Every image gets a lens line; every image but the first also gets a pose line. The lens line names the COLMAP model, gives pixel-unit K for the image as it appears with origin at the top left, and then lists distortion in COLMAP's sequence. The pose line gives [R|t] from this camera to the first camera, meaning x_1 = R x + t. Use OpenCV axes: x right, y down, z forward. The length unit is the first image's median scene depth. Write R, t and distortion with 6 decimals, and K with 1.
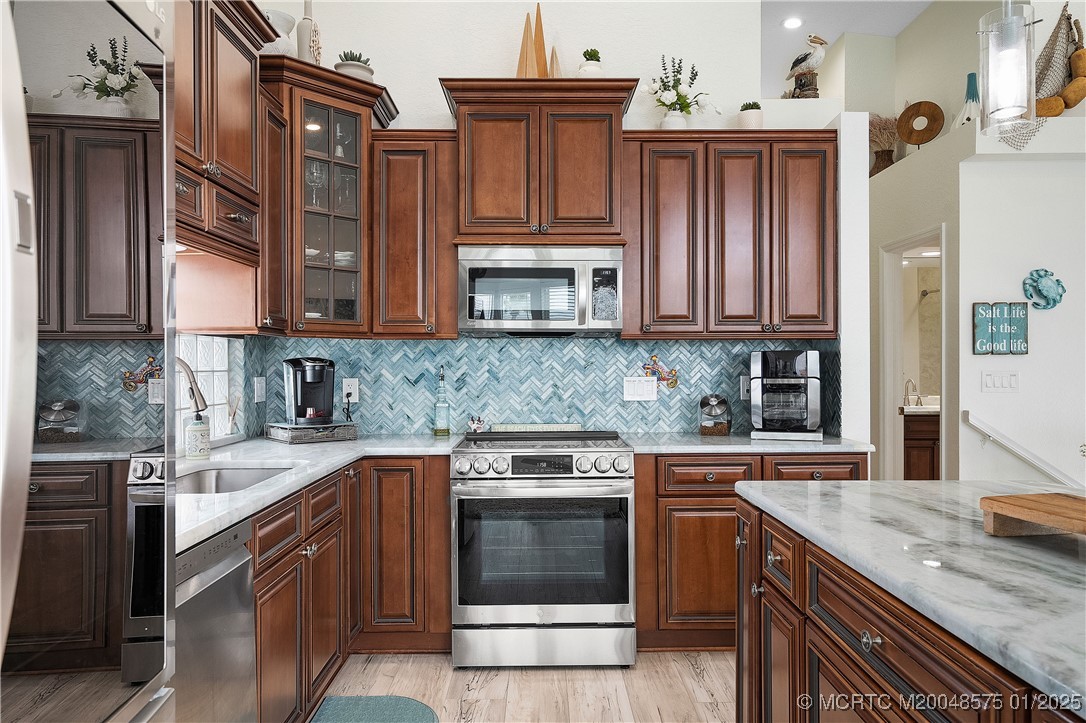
lens RADIAL K [[734.9, 0, 541.6], [0, 734.9, 365.1], [0, 0, 1]] dist [0.007400, 0.002170]
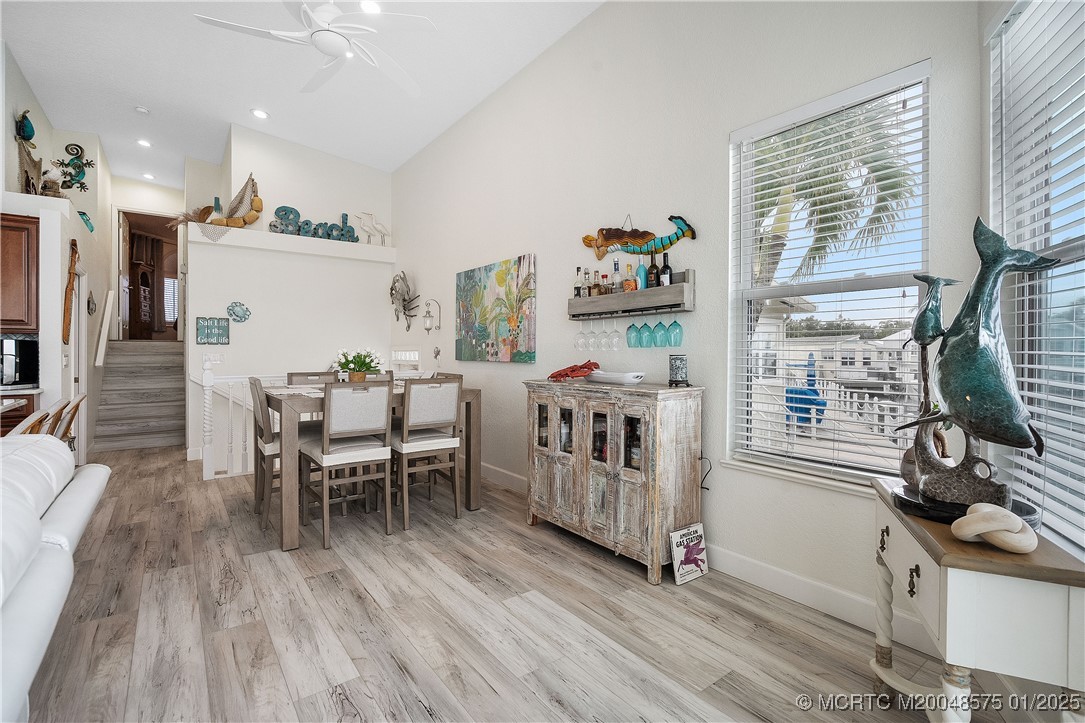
lens RADIAL K [[495.2, 0, 540.2], [0, 495.2, 353.0], [0, 0, 1]] dist [-0.001840, 0.000941]
pose [[0.801151, 0.001295, 0.598460, 0.650650], [0.000779, 0.999995, -0.003208, 0.016433], [-0.598461, 0.003036, 0.801146, -0.696282]]
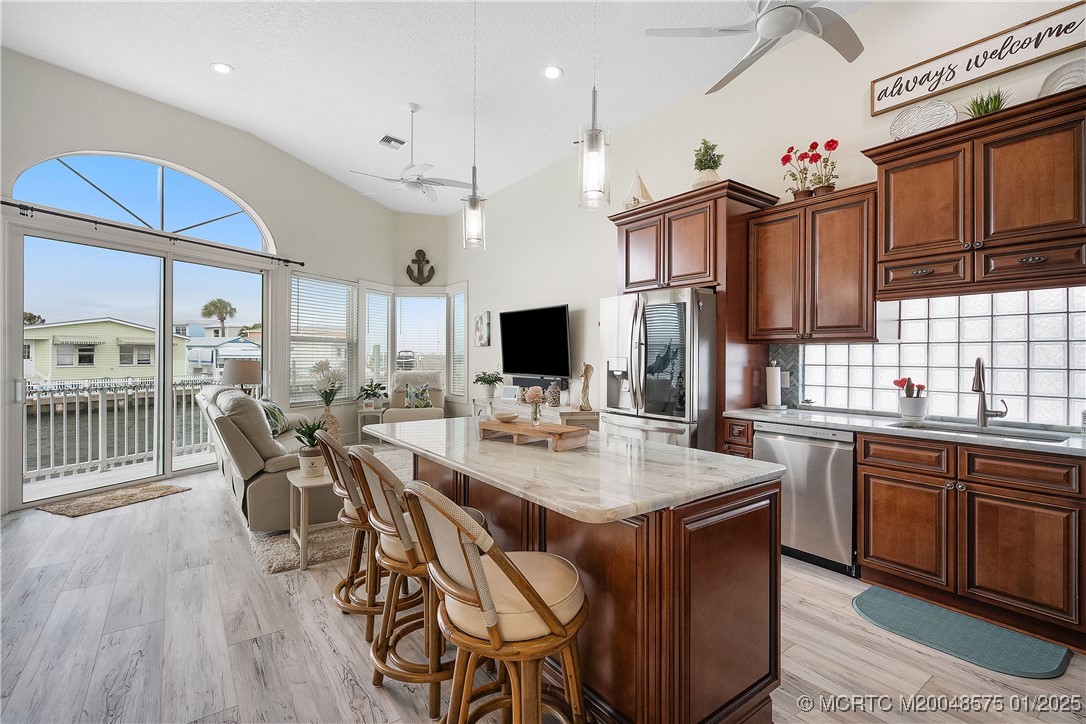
lens RADIAL K [[495.7, 0, 540.7], [0, 495.7, 353.5], [0, 0, 1]] dist [-0.001840, 0.000941]
pose [[-0.803694, -0.002668, -0.595037, 0.672351], [-0.003358, 0.999994, 0.000051, -0.014192], [0.595033, 0.002039, -0.803699, 0.899679]]
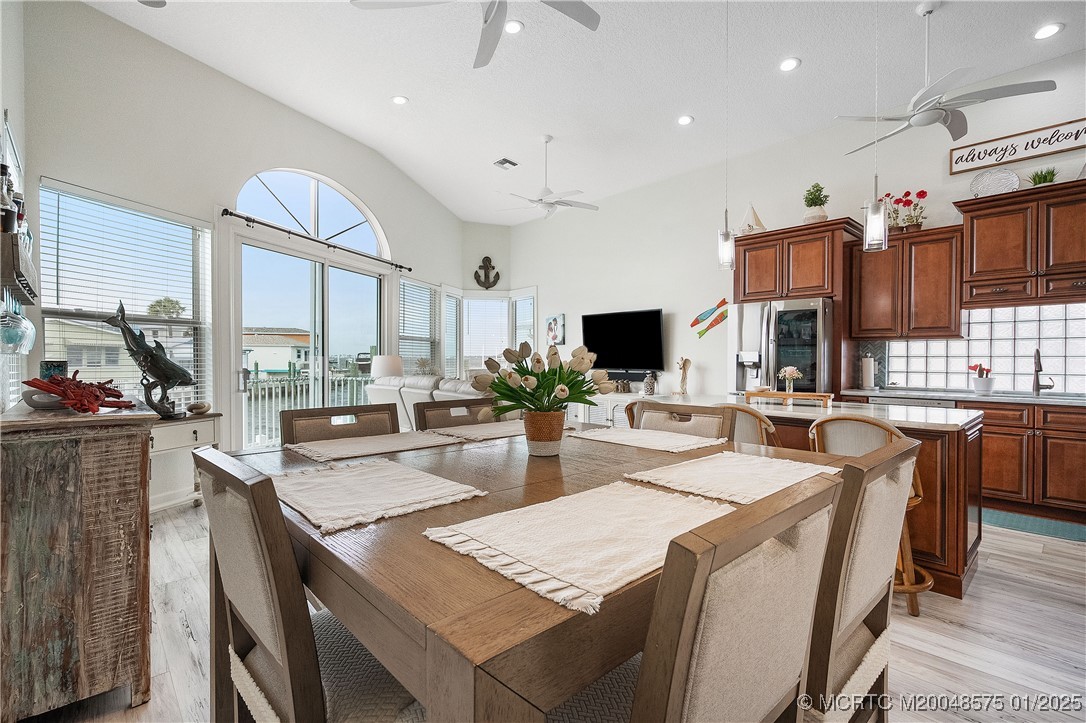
lens RADIAL K [[497.3, 0, 543.0], [0, 497.3, 361.5], [0, 0, 1]] dist [-0.001151, 0.001275]
pose [[-0.734446, 0.005611, -0.678644, 1.275630], [-0.002102, 0.999942, 0.010543, 0.009633], [0.678664, 0.009170, -0.734391, 0.753525]]
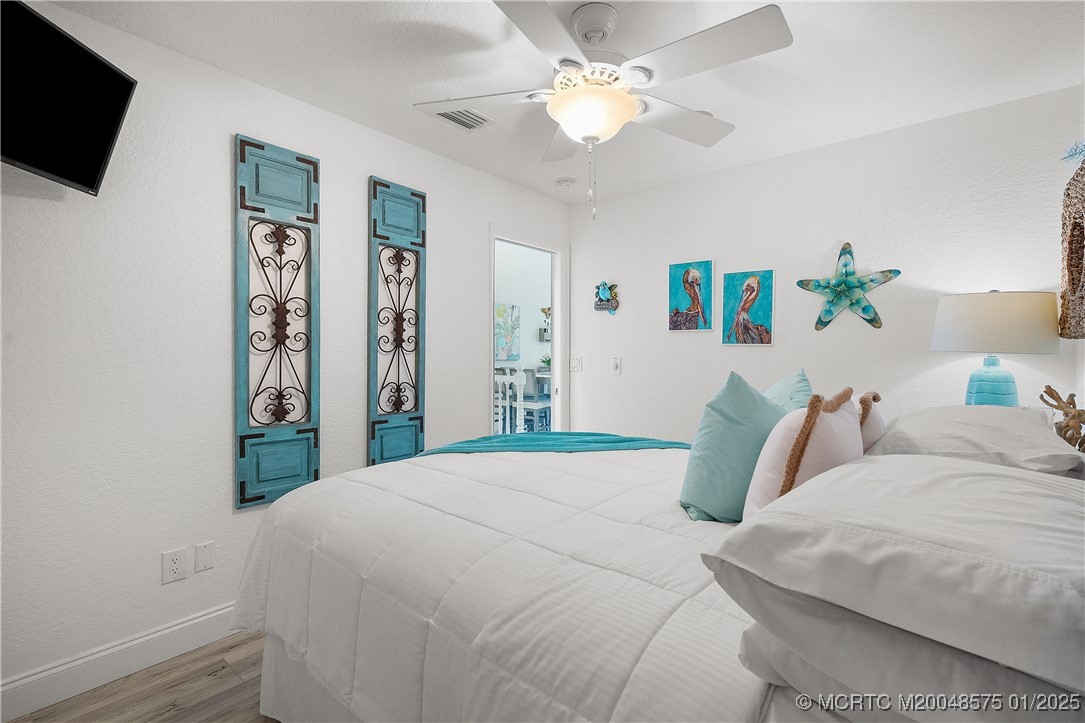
lens RADIAL K [[496.9, 0, 542.5], [0, 496.9, 361.5], [0, 0, 1]] dist [-0.001151, 0.001275]
pose [[-0.768776, -0.009022, 0.639455, -0.287849], [0.000562, 0.999891, 0.014784, 0.008099], [-0.639518, 0.011725, -0.768687, 2.039739]]
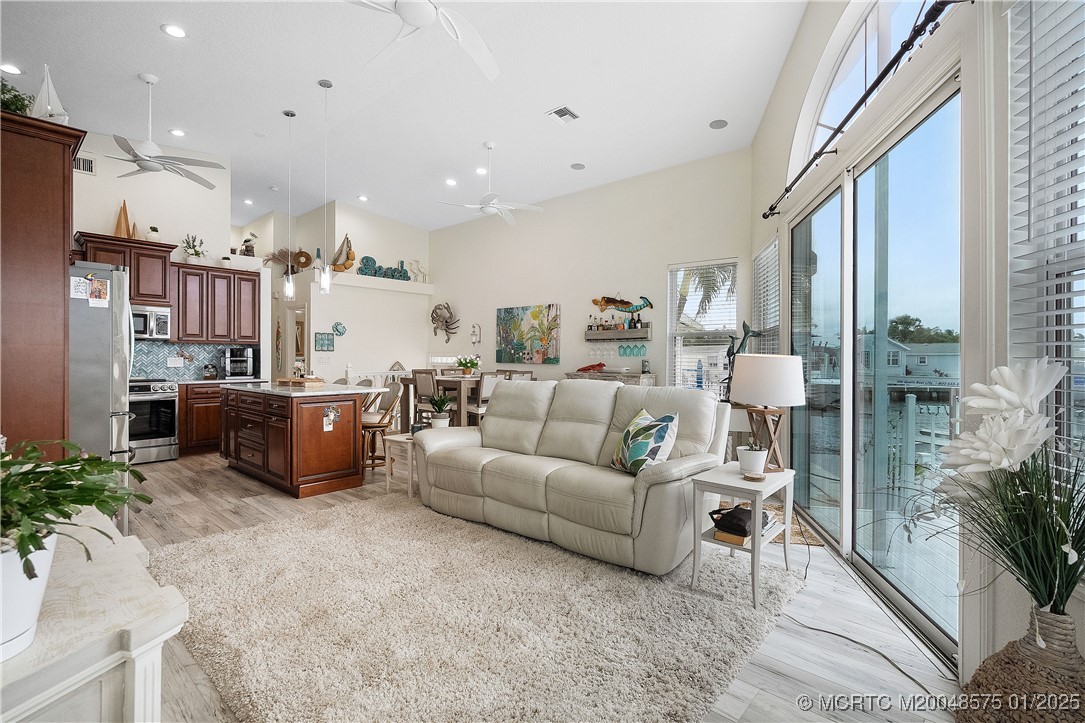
lens RADIAL K [[501.7, 0, 539.6], [0, 501.7, 359.8], [0, 0, 1]] dist [0.003363, 0.000960]
pose [[0.672184, 0.004161, 0.740373, -0.319827], [-0.004950, 0.999987, -0.001127, 0.021211], [-0.740368, -0.002907, 0.672196, -1.140634]]
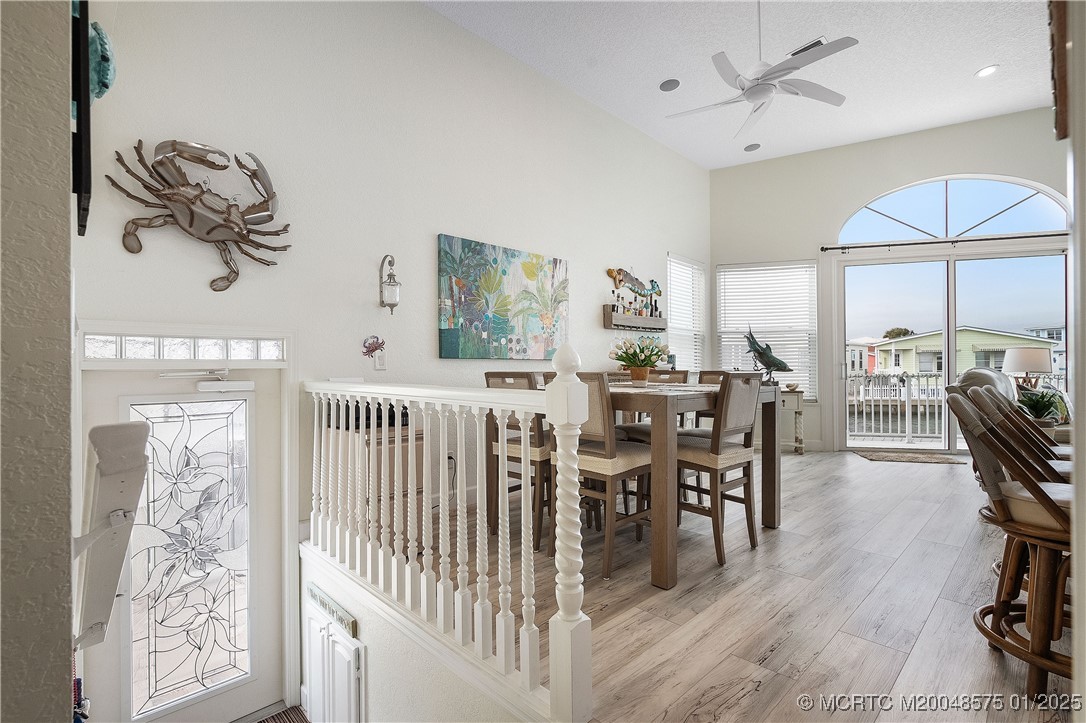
lens RADIAL K [[502.1, 0, 540.0], [0, 502.1, 367.9], [0, 0, 1]] dist [-0.001919, 0.001618]
pose [[-0.697743, 0.005470, 0.716327, 0.443985], [0.009645, 0.999952, 0.001760, 0.053155], [-0.716283, 0.008137, -0.697762, 1.233848]]
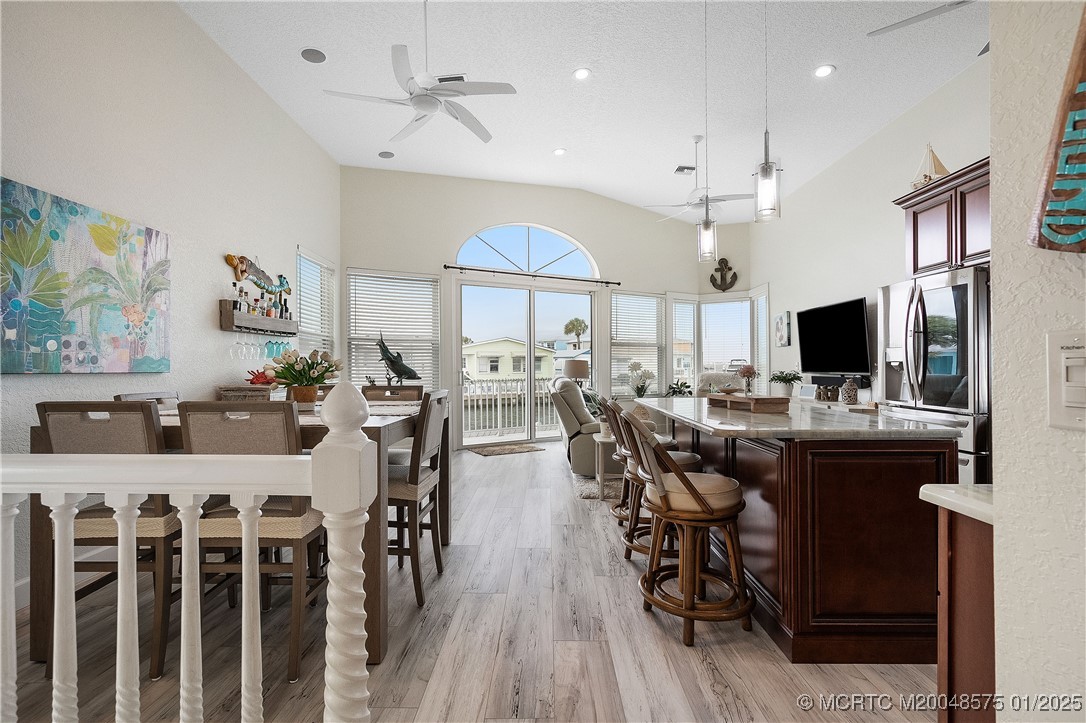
lens RADIAL K [[497.3, 0, 543.0], [0, 497.3, 361.5], [0, 0, 1]] dist [-0.001151, 0.001275]
pose [[-0.999932, 0.006918, 0.009345, 0.621722], [0.006869, 0.999963, -0.005199, 0.024632], [-0.009381, -0.005134, -0.999943, 1.192369]]
